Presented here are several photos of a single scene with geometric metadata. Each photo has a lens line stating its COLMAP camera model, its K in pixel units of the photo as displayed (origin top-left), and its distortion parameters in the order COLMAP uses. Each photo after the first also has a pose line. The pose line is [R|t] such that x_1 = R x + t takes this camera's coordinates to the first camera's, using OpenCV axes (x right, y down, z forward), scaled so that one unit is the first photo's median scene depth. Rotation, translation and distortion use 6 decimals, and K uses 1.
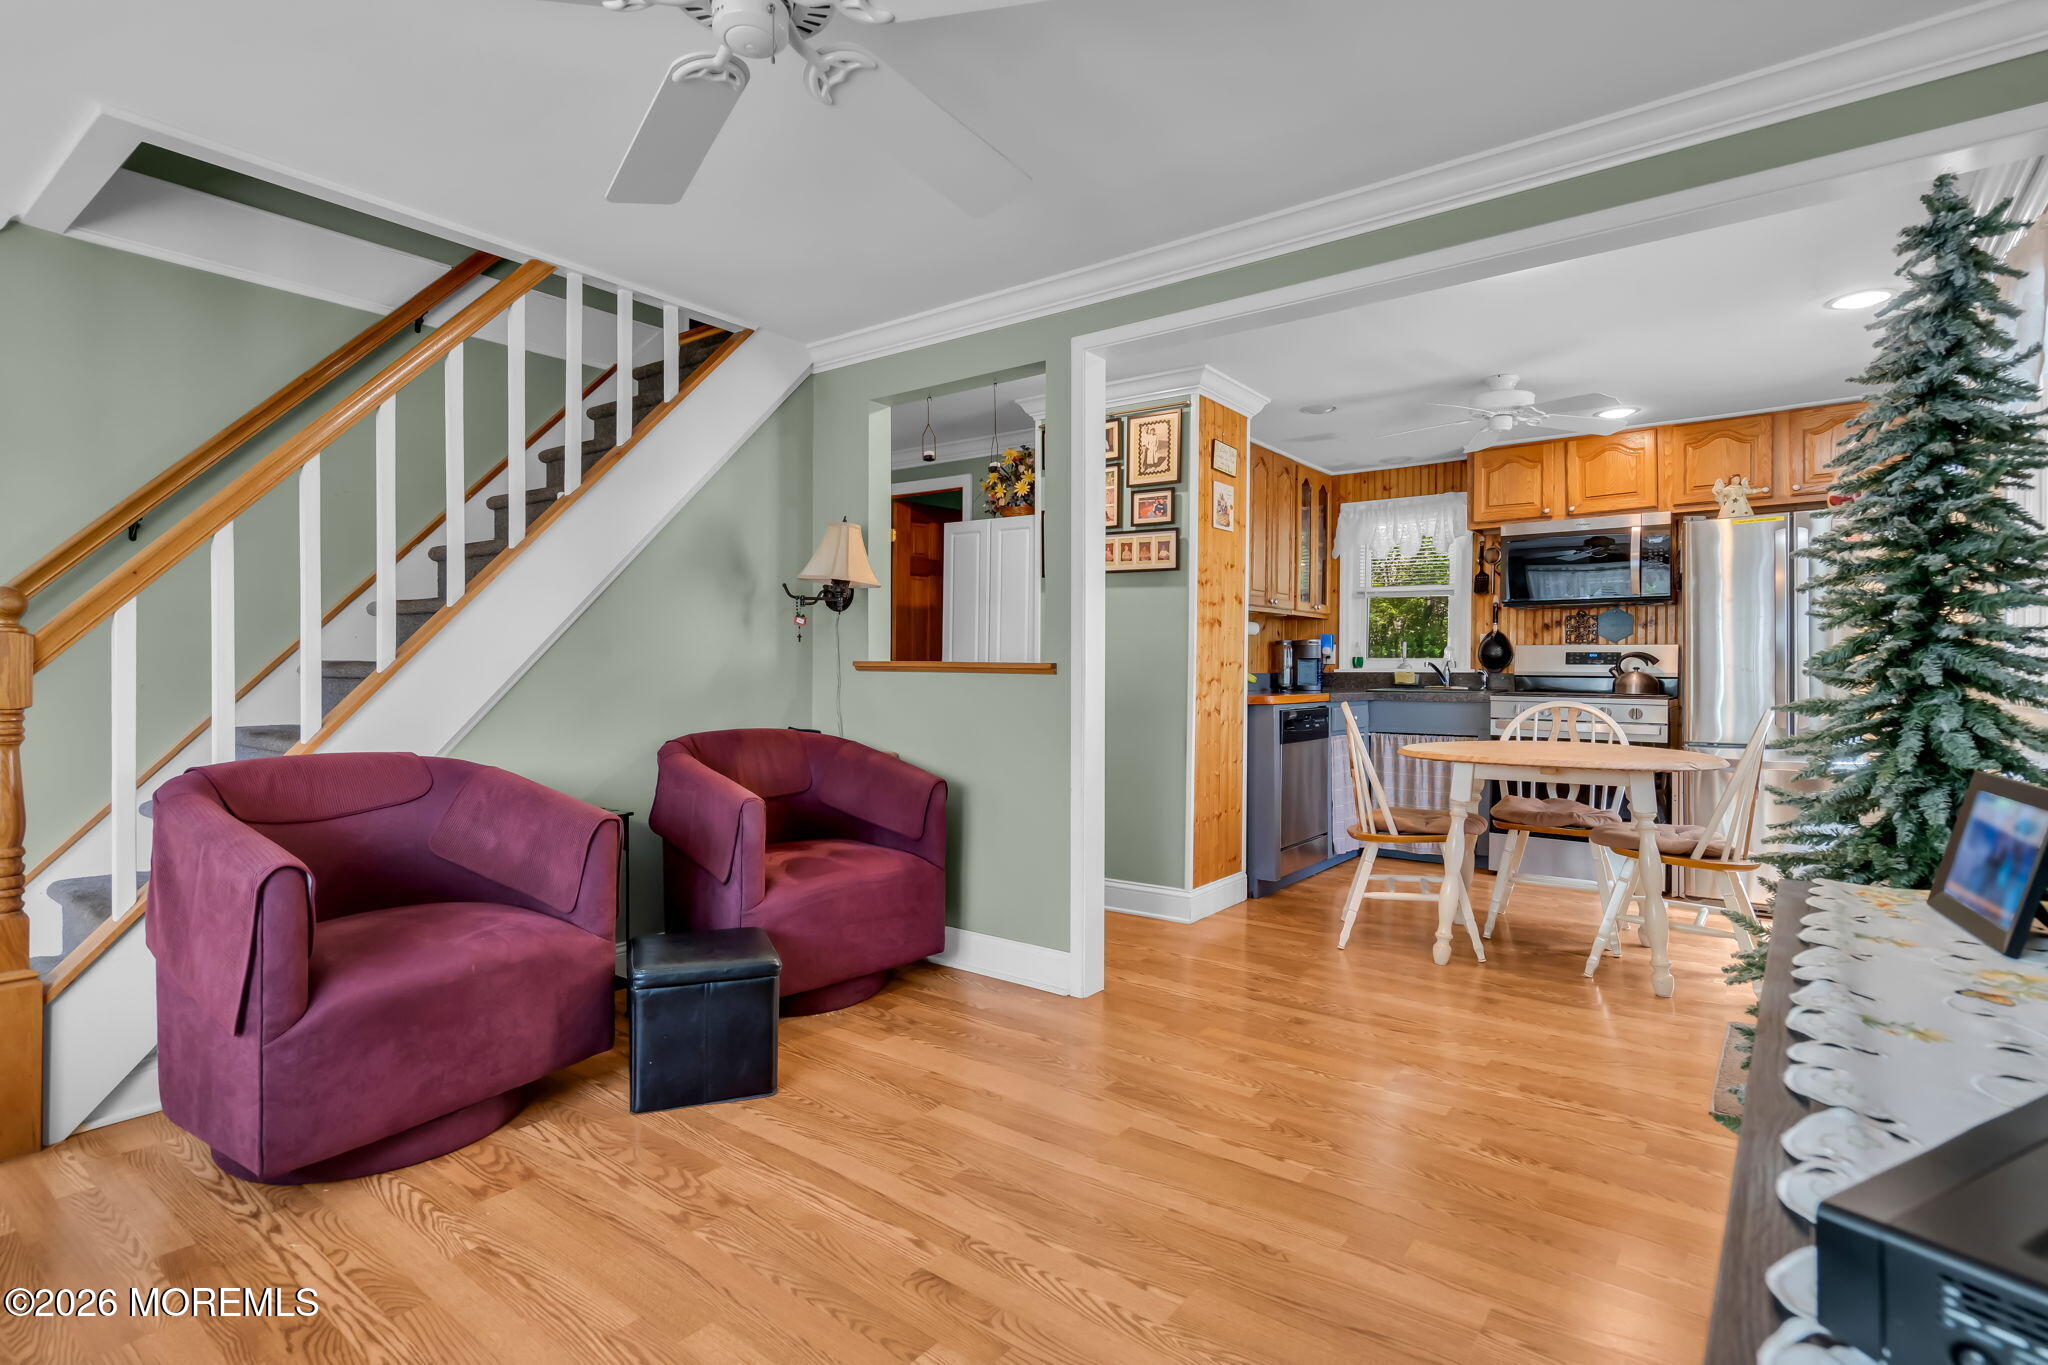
lens RADIAL K [[1014.6, 0, 999.4], [0, 1014.6, 677.4], [0, 0, 1]] dist [-0.000666, 0.000140]
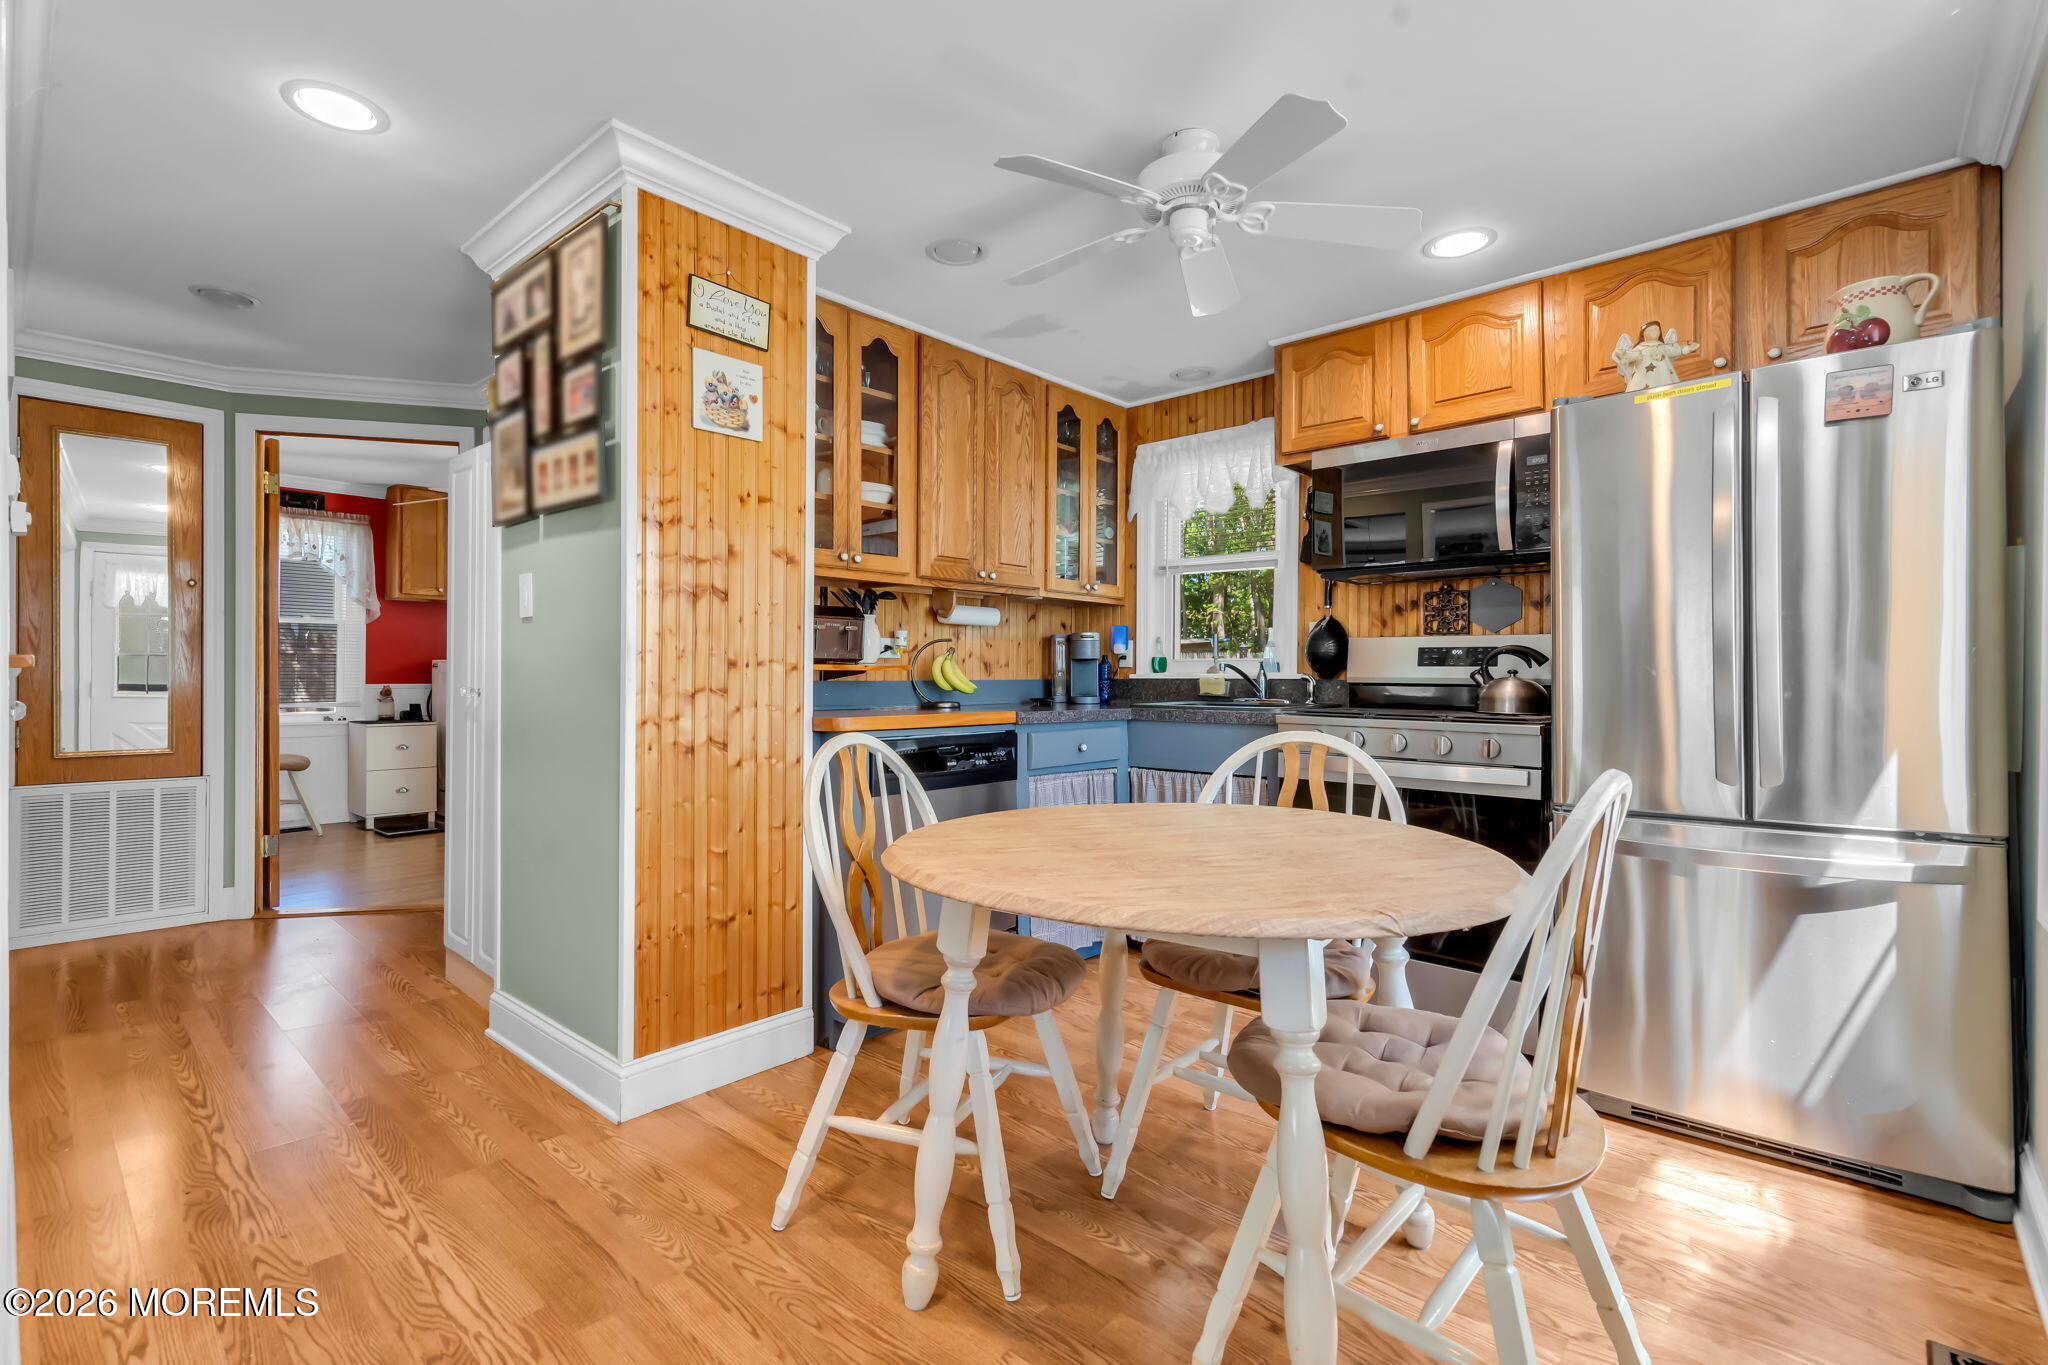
lens RADIAL K [[926.4, 0, 1009.7], [0, 926.4, 676.2], [0, 0, 1]] dist [0.001943, 0.000636]
pose [[0.996902, 0.000296, -0.078657, 0.371297], [-0.000905, 0.999970, -0.007702, -0.001678], [0.078652, 0.007750, 0.996872, 0.417888]]
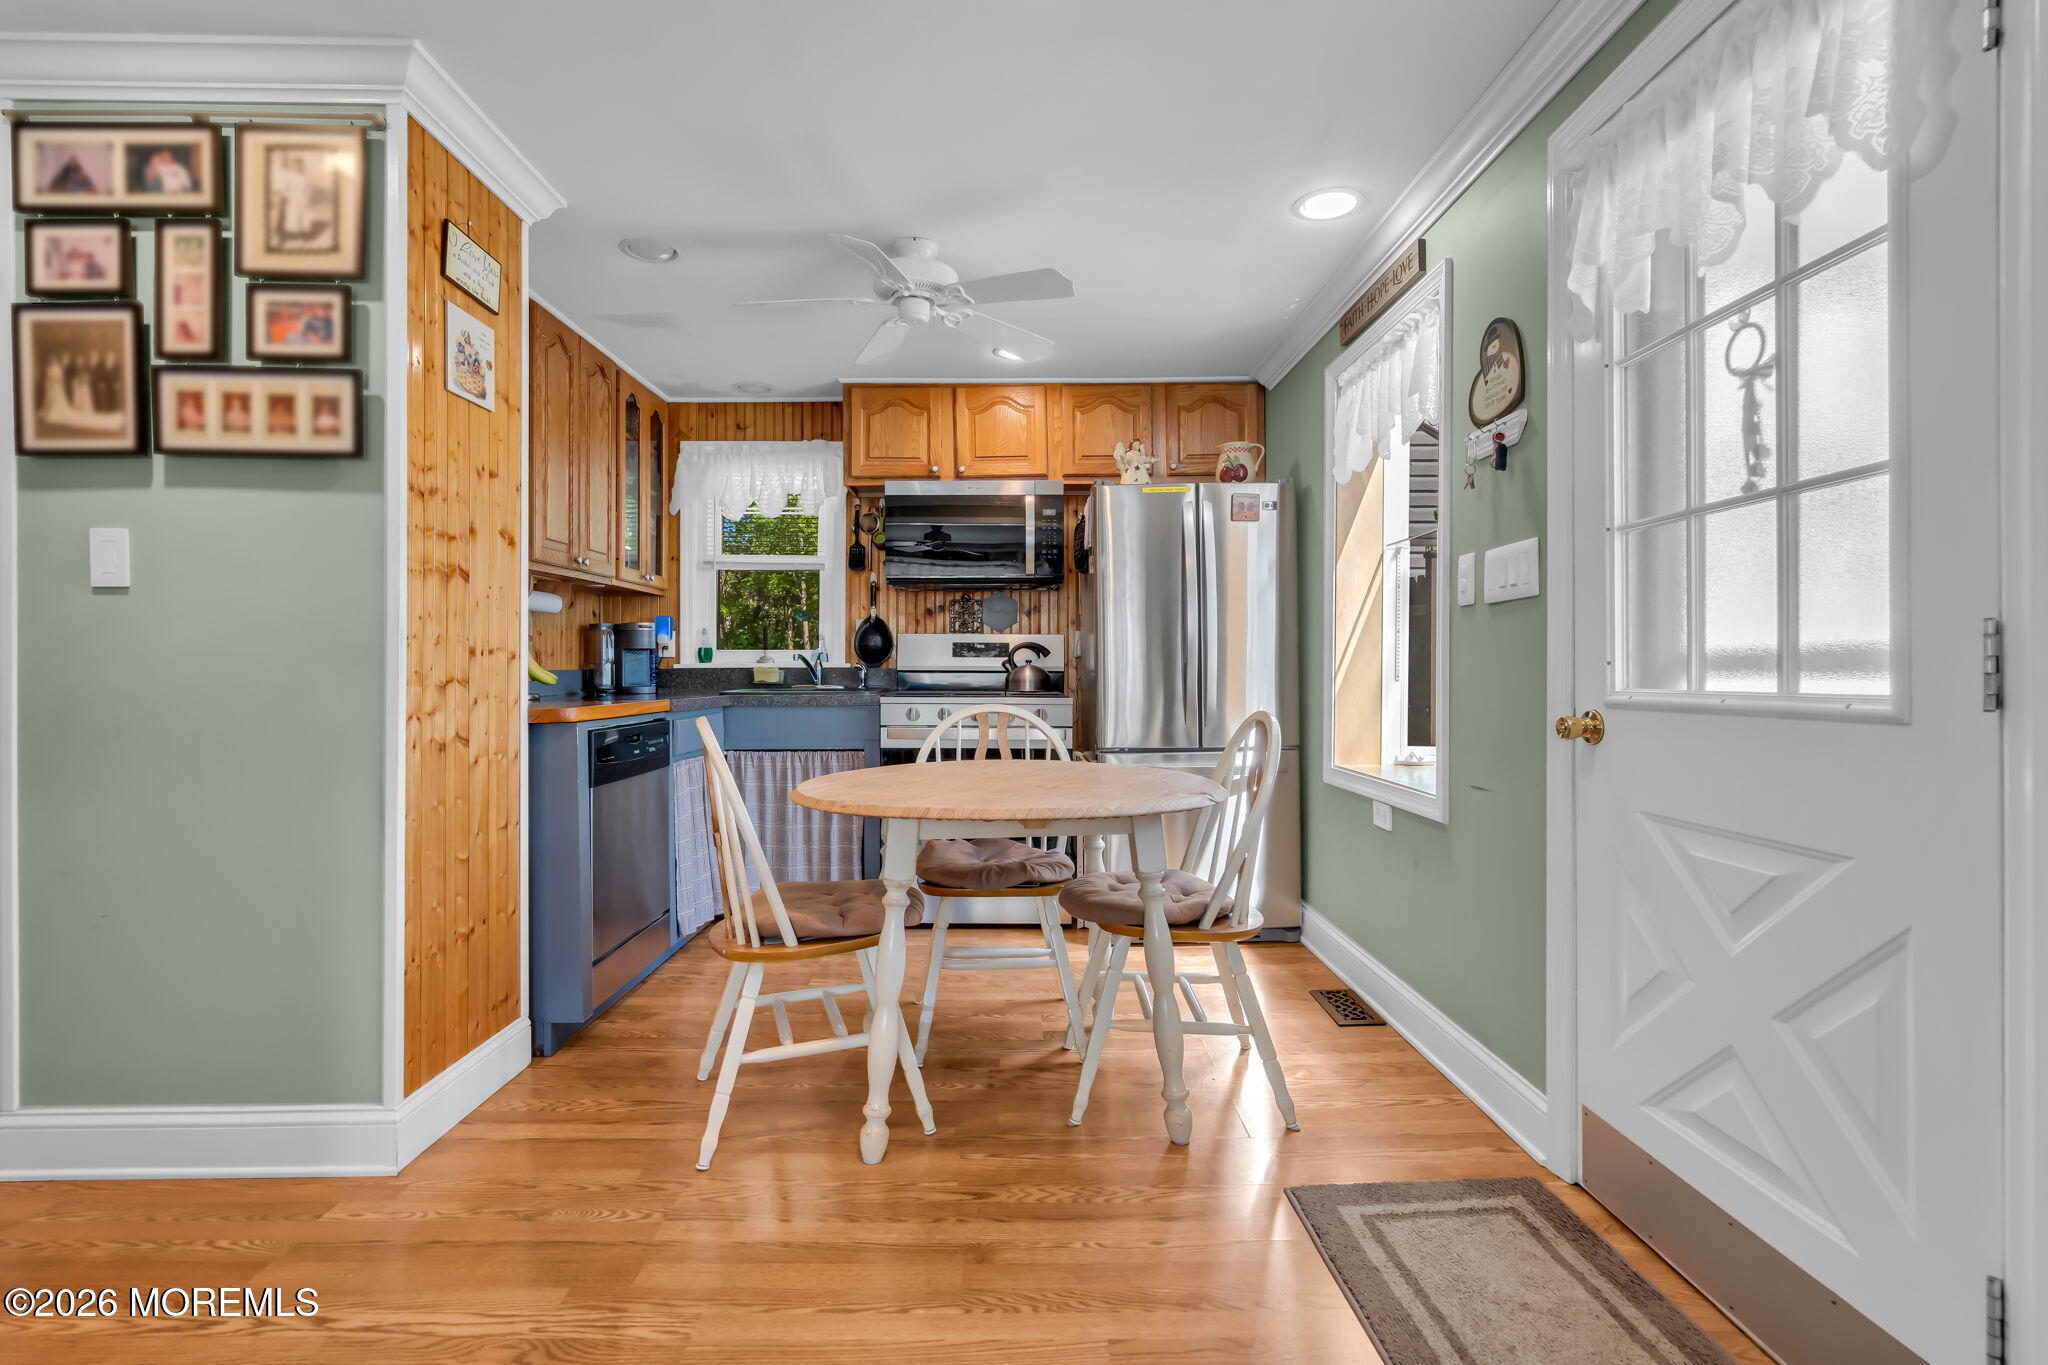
lens RADIAL K [[964.8, 0, 1016.7], [0, 964.8, 673.5], [0, 0, 1]] dist [-0.001142, -0.000121]
pose [[0.784711, -0.008224, 0.619807, 0.113242], [0.009593, 0.999953, 0.001123, 0.000502], [-0.619787, 0.005065, 0.784754, 0.367746]]
